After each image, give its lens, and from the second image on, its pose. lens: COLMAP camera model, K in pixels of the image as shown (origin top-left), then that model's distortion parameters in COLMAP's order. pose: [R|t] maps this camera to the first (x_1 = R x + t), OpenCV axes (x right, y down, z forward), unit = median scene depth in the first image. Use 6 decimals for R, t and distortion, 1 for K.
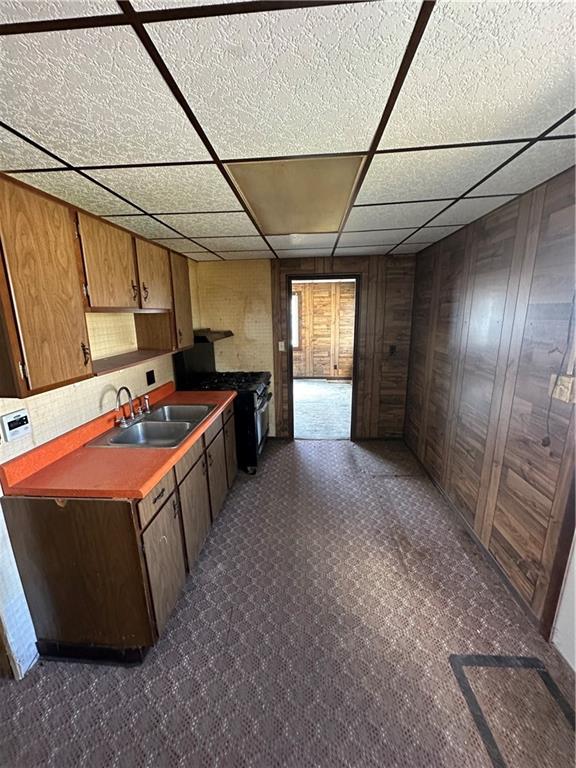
lens RADIAL K [[305.2, 0, 288.0], [0, 305.2, 384.0], [0, 0, 1]] dist [-0.001294, -0.000098]
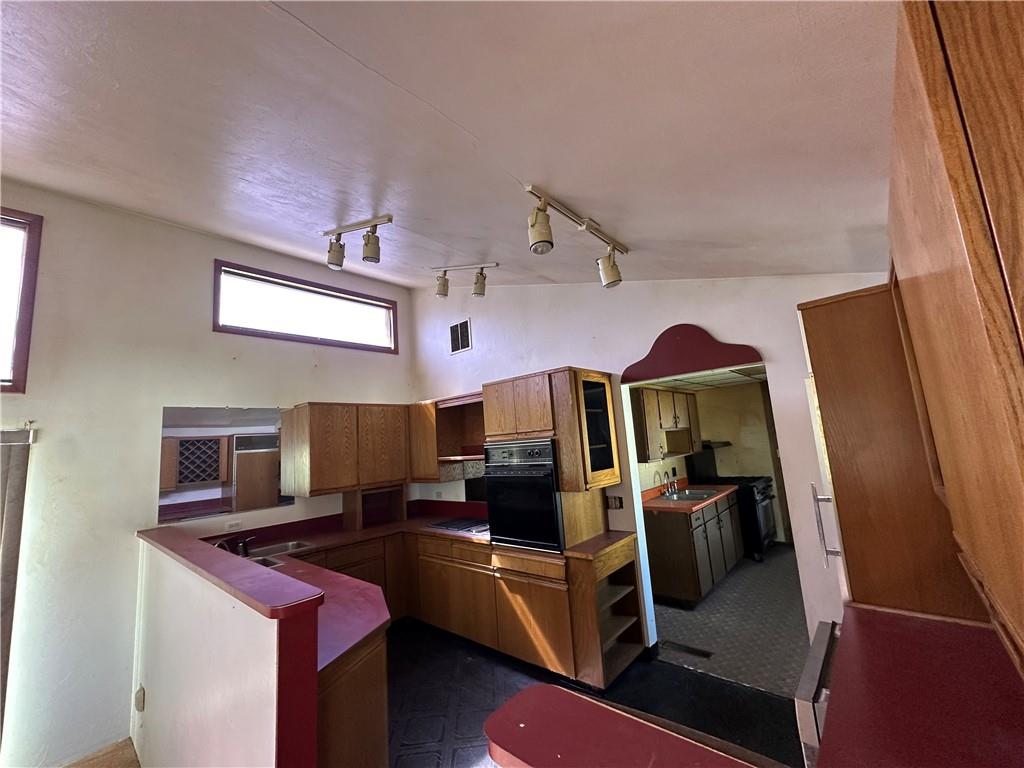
lens RADIAL K [[406.9, 0, 512.0], [0, 406.9, 384.0], [0, 0, 1]] dist [-0.001294, -0.000098]
pose [[0.789498, -0.123577, -0.601183, 0.162831], [-0.084398, 0.948356, -0.305775, 0.218101], [0.607922, 0.292147, 0.738295, -0.973954]]
